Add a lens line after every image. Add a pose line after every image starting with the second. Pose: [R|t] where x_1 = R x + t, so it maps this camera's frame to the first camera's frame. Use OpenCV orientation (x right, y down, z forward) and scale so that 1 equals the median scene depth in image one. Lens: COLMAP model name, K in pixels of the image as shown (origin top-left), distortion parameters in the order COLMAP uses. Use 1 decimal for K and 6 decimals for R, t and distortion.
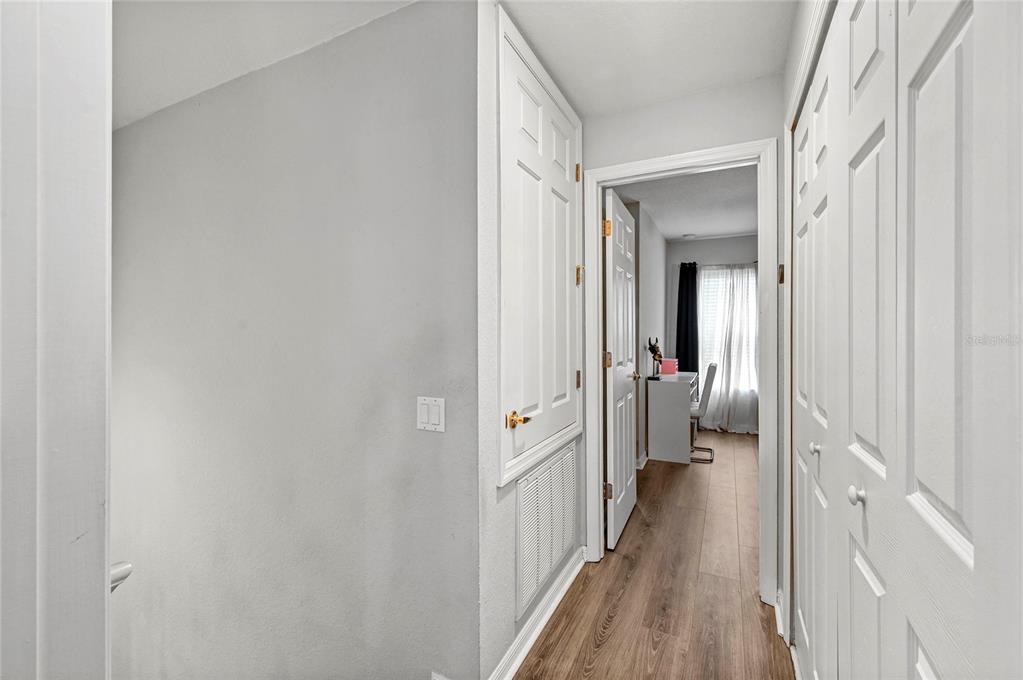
lens RADIAL K [[441.2, 0, 511.6], [0, 441.2, 331.5], [0, 0, 1]] dist [-0.001752, 0.000262]
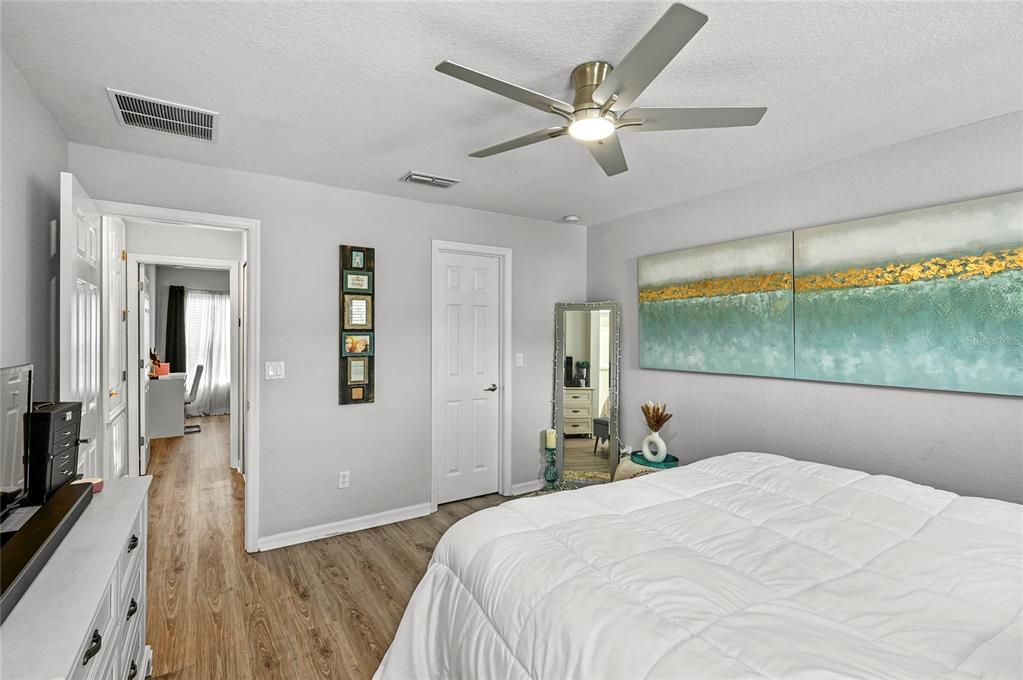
lens RADIAL K [[461.2, 0, 494.4], [0, 461.2, 332.7], [0, 0, 1]] dist [-0.000799, 0.000106]
pose [[0.524106, -0.000688, 0.851652, -0.256571], [-0.001824, 0.999996, 0.001930, -0.028014], [-0.851651, -0.002565, 0.524103, -0.482430]]
